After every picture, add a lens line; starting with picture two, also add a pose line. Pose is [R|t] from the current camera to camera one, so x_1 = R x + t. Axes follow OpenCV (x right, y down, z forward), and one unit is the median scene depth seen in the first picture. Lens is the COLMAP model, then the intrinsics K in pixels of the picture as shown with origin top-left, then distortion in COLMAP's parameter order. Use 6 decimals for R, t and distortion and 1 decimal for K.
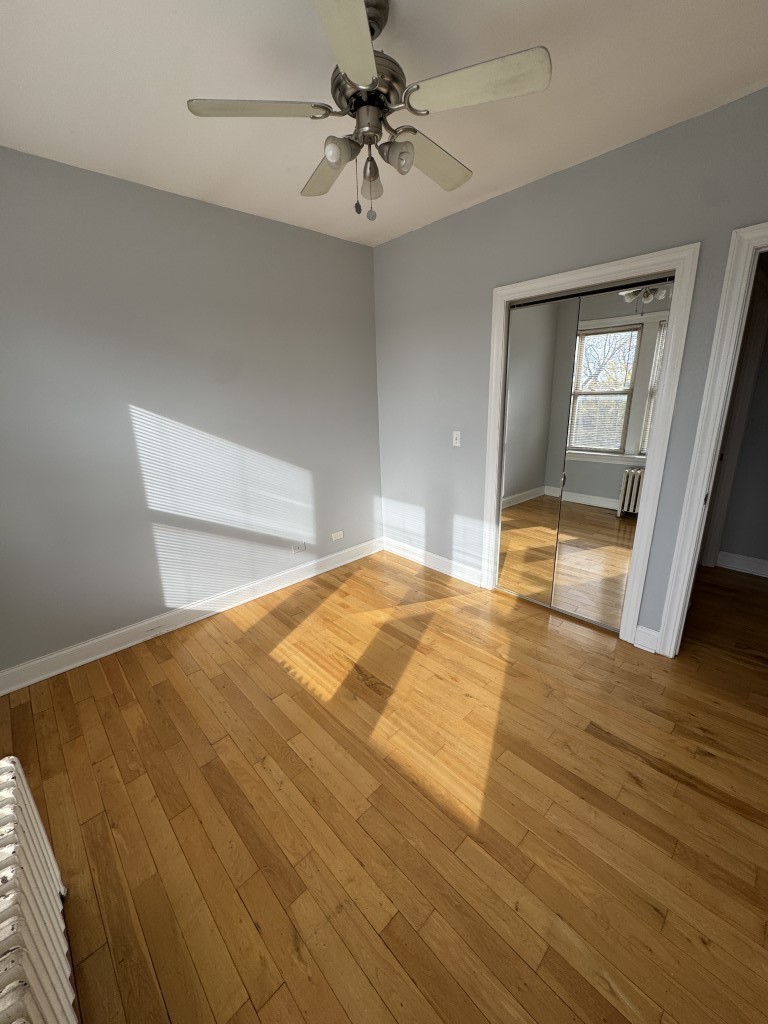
lens RADIAL K [[407.6, 0, 385.9], [0, 407.6, 510.4], [0, 0, 1]] dist [-0.001464, 0.000063]
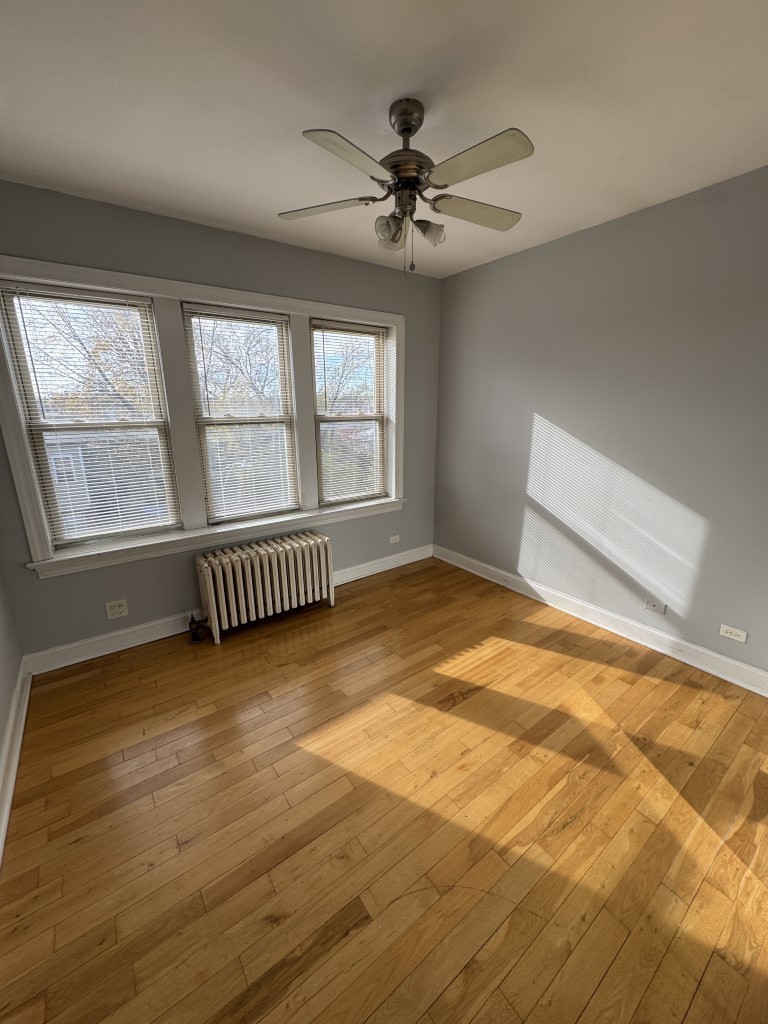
lens RADIAL K [[407.6, 0, 385.9], [0, 407.6, 510.4], [0, 0, 1]] dist [-0.001464, 0.000063]
pose [[-0.124135, 0.281060, -0.951628, 0.709283], [-0.271881, 0.912709, 0.305031, -0.226528], [0.954291, 0.296594, -0.036884, 0.635071]]
